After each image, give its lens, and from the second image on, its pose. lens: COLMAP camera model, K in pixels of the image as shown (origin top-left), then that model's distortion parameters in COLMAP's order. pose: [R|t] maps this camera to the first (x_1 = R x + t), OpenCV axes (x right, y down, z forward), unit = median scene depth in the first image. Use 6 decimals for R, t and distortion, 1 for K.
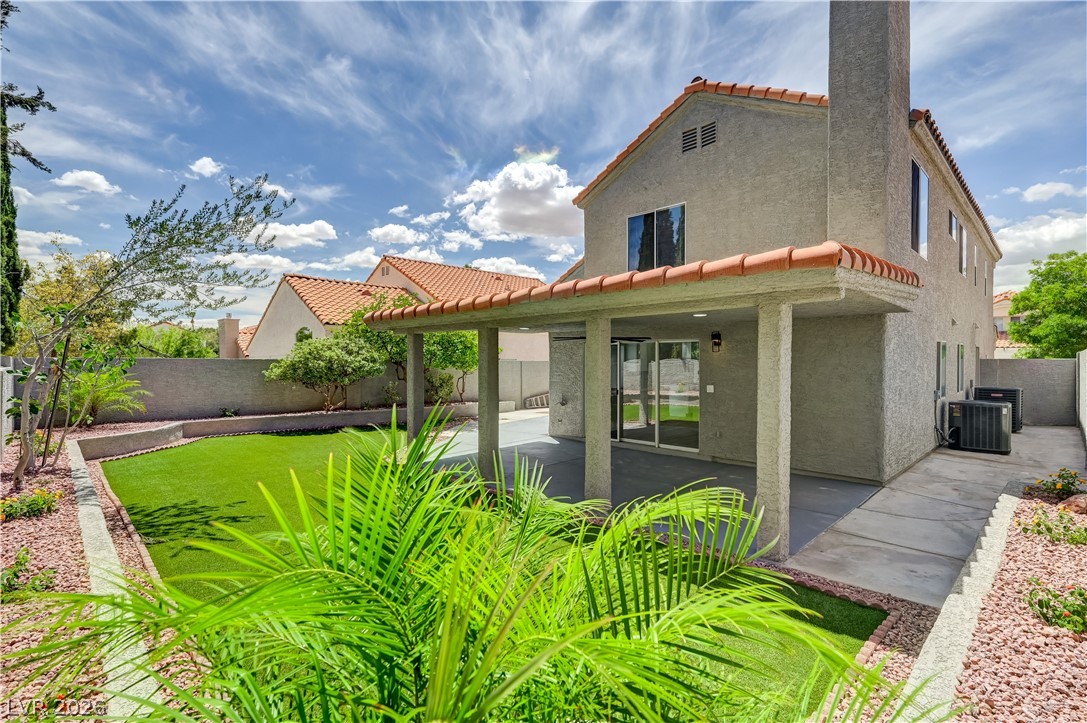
lens RADIAL K [[508.0, 0, 545.3], [0, 508.0, 368.0], [0, 0, 1]] dist [0.000420, 0.000328]
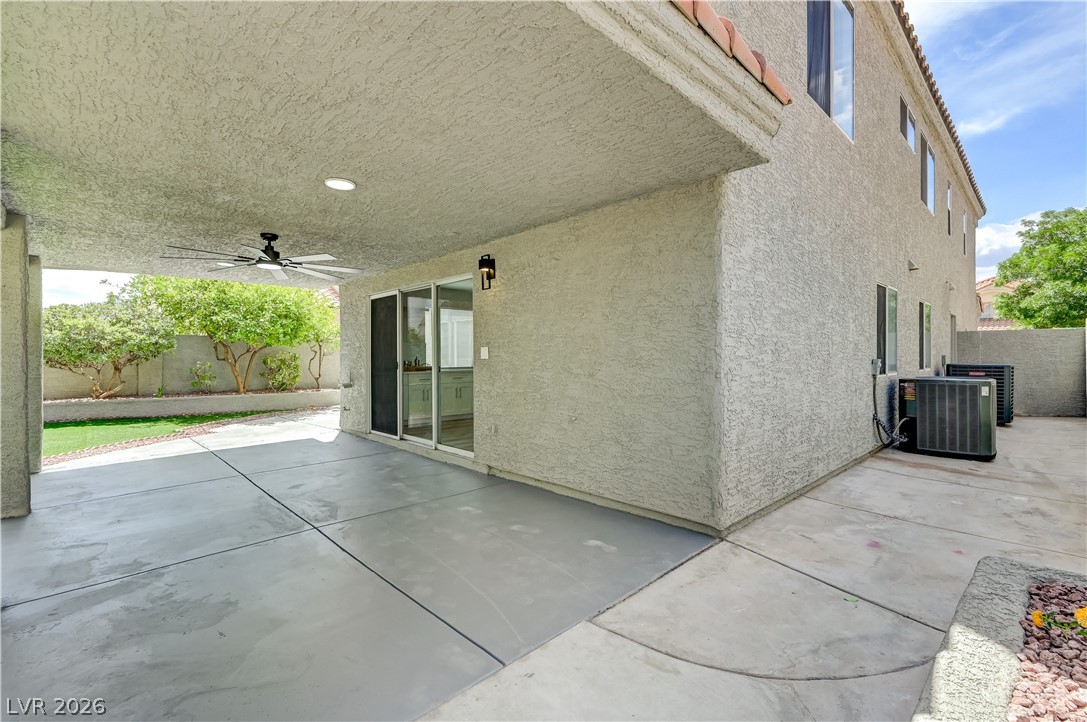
lens RADIAL K [[481.9, 0, 543.5], [0, 481.9, 361.0], [0, 0, 1]] dist [-0.000205, -0.000141]
pose [[0.999854, -0.002868, -0.016835, 0.360333], [0.002739, 0.999967, -0.007677, 0.049209], [0.016857, 0.007630, 0.999829, 0.387116]]
